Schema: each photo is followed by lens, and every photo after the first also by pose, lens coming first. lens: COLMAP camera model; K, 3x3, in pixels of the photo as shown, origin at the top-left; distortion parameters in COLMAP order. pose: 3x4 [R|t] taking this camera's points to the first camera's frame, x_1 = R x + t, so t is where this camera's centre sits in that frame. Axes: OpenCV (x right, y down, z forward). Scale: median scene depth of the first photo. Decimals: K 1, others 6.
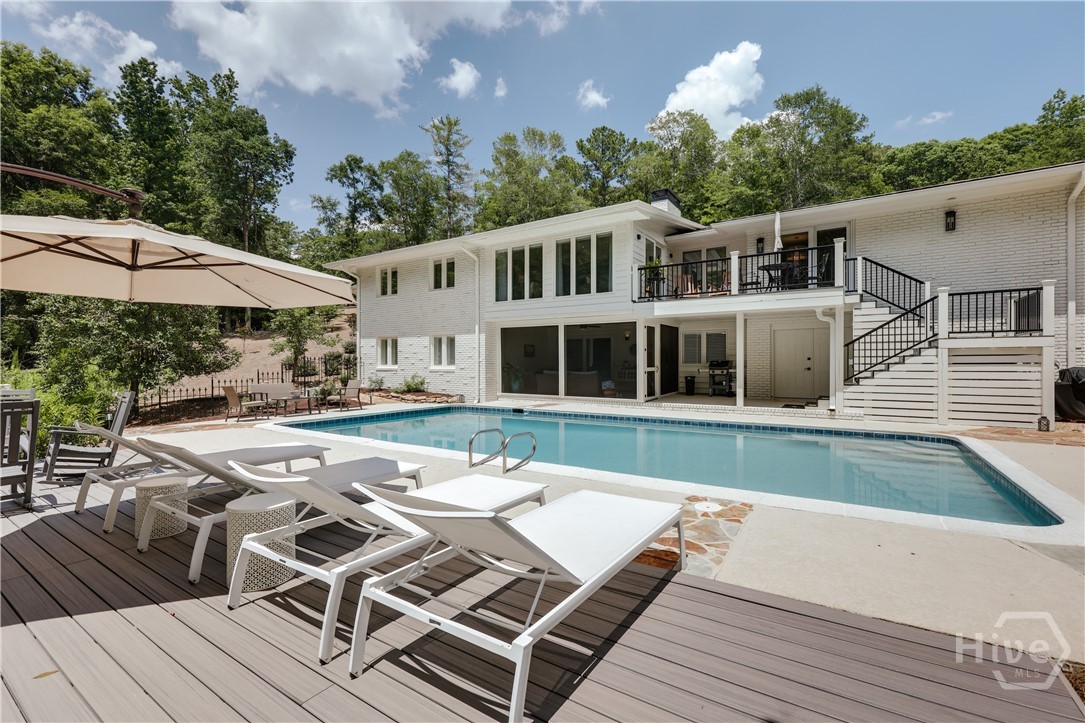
lens RADIAL K [[479.0, 0, 520.0], [0, 479.0, 363.7], [0, 0, 1]] dist [0.000946, 0.000327]
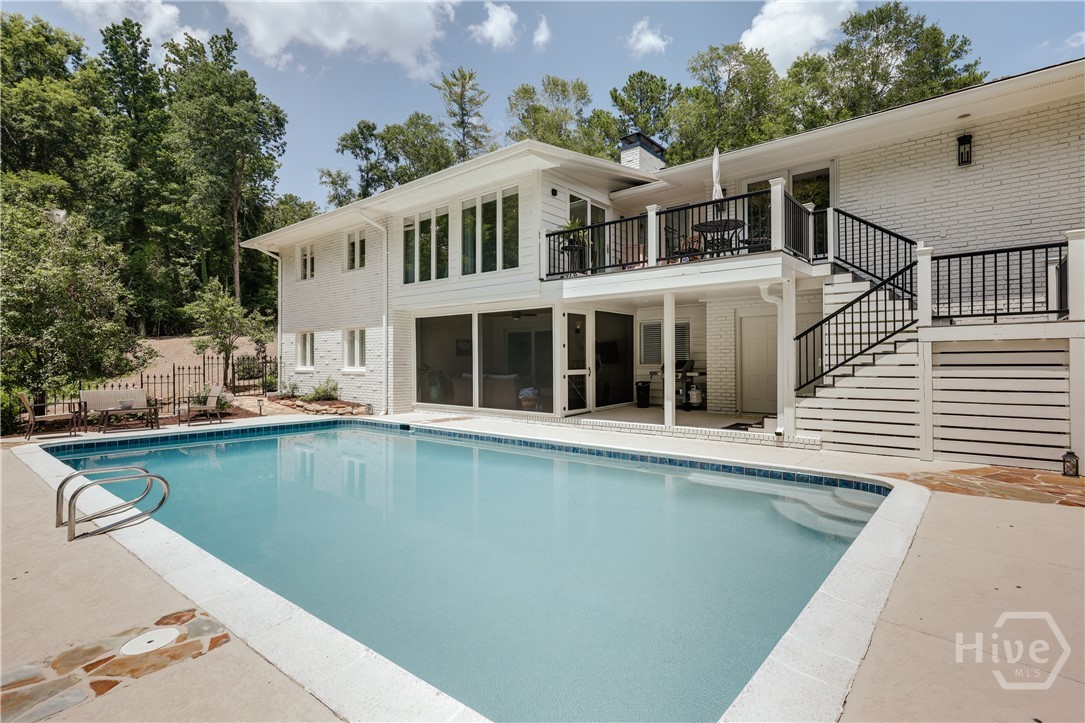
lens RADIAL K [[558.1, 0, 547.4], [0, 558.1, 361.6], [0, 0, 1]] dist [0.000422, 0.000666]
pose [[0.996434, -0.001670, -0.084359, 0.231816], [0.001484, 0.999996, -0.002264, -0.002496], [0.084362, 0.002131, 0.996433, 0.109596]]
